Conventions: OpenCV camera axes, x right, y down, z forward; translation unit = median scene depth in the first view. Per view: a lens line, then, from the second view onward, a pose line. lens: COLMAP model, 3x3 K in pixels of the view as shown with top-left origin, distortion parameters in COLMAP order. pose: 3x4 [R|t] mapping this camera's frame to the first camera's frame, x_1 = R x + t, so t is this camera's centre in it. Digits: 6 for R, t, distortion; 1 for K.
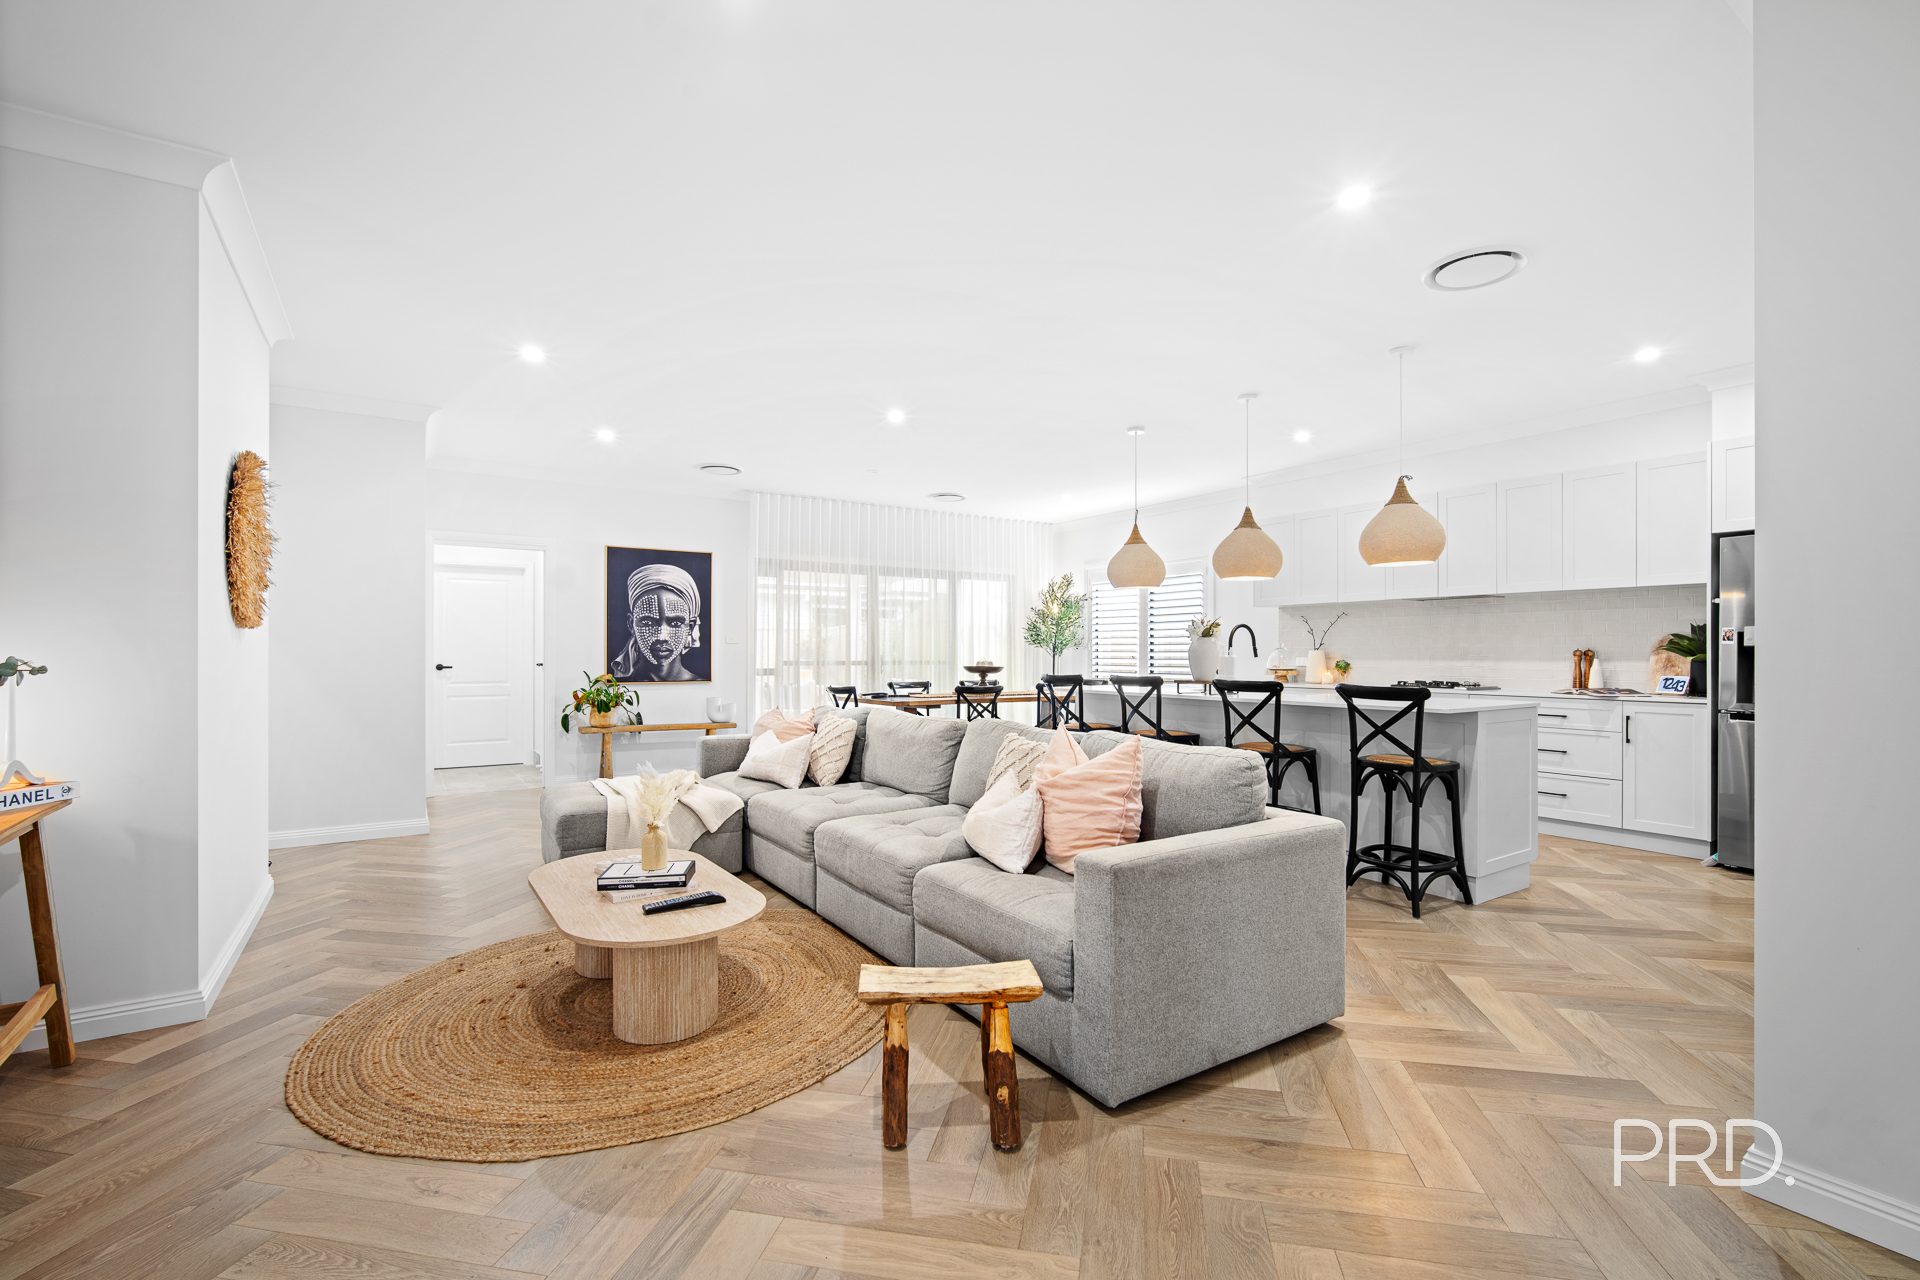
lens RADIAL K [[878.7, 0, 965.7], [0, 878.7, 647.0], [0, 0, 1]] dist [0.000143, 0.000367]
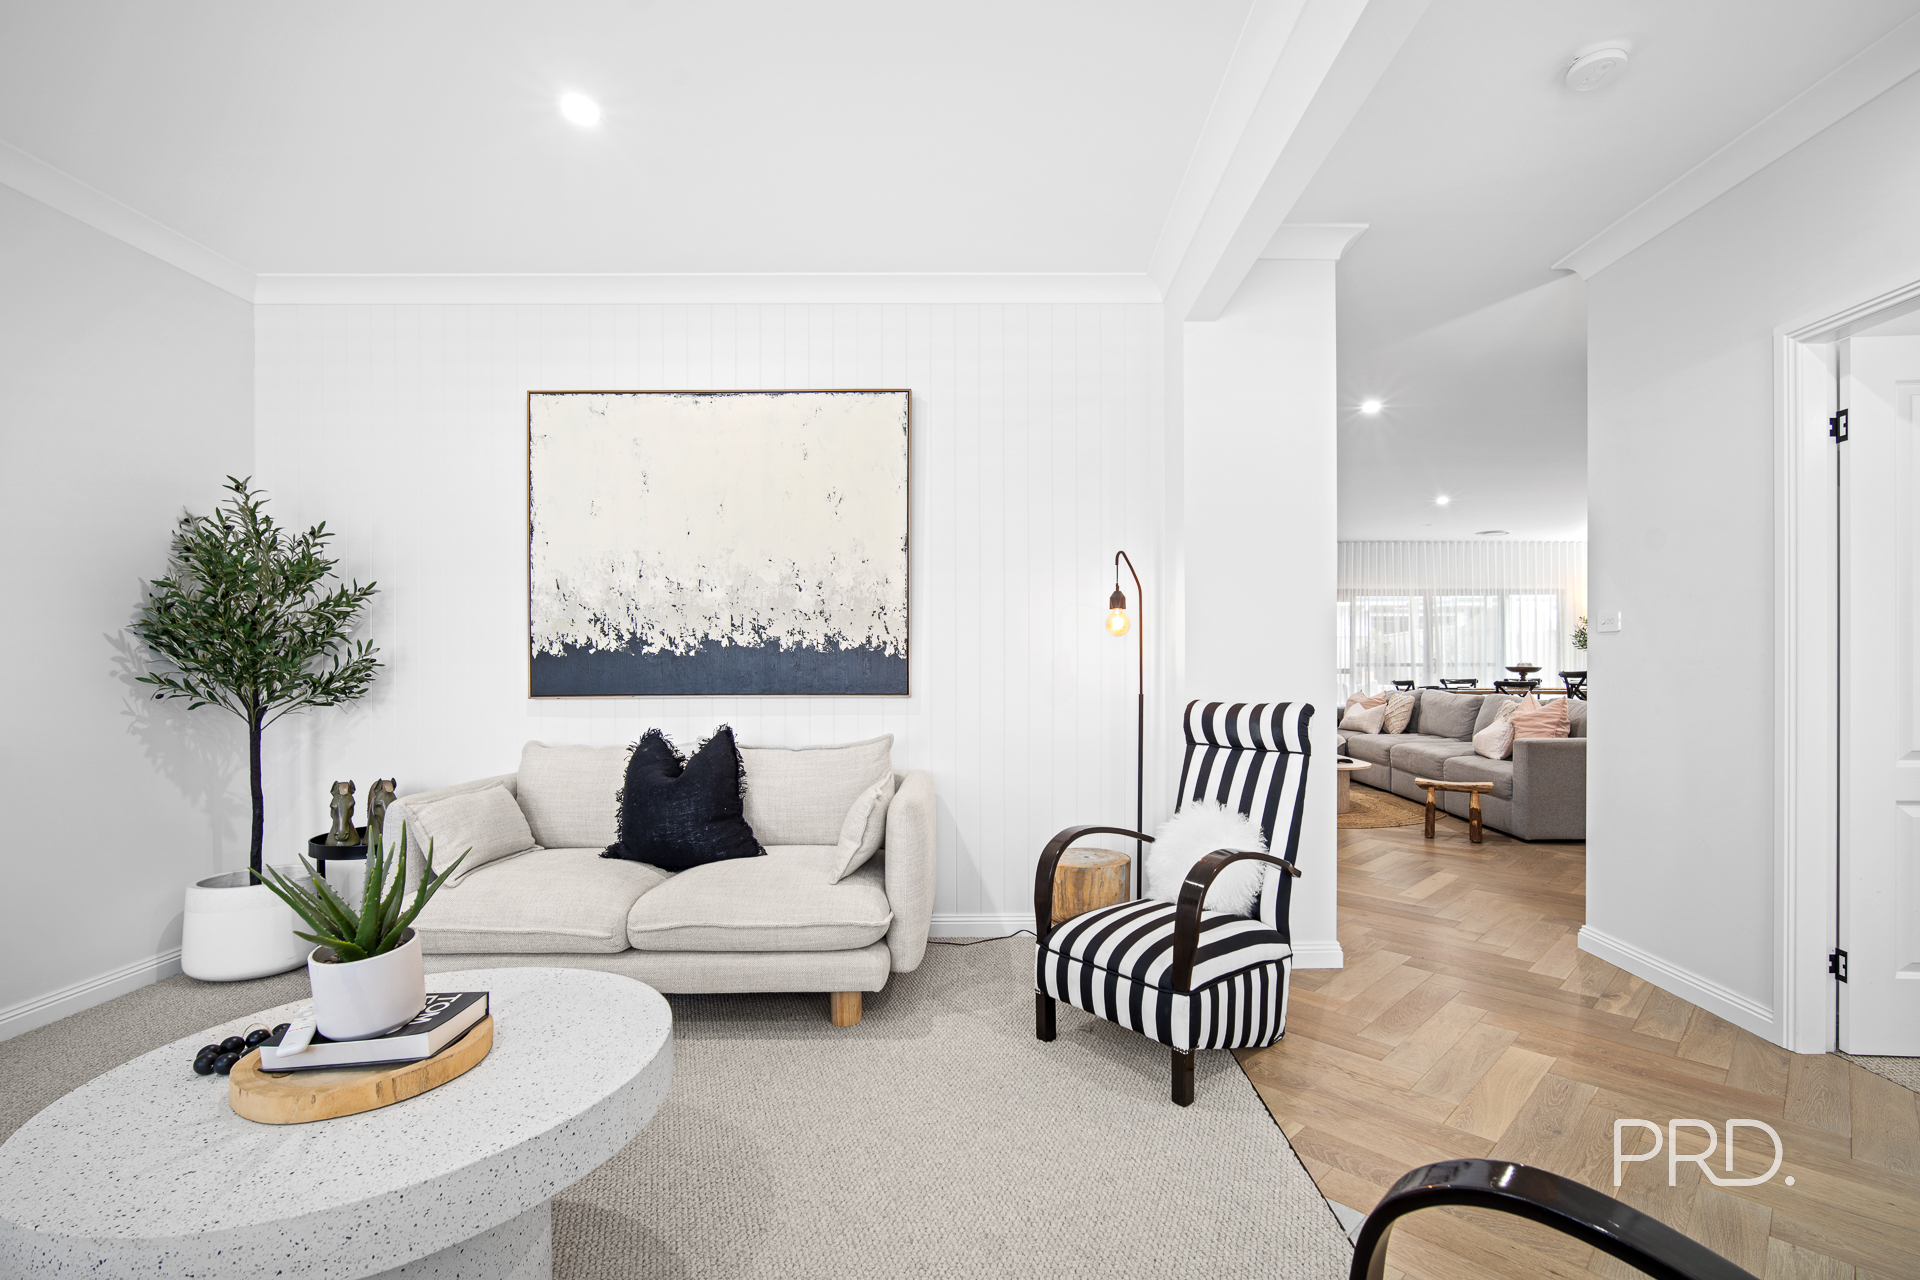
lens RADIAL K [[878.7, 0, 1014.2], [0, 878.7, 652.6], [0, 0, 1]] dist [0.000143, 0.000367]
pose [[0.851443, -0.003354, -0.524436, 0.066328], [0.003878, 0.999992, -0.000101, -0.001484], [0.524433, -0.001948, 0.851450, -0.520048]]
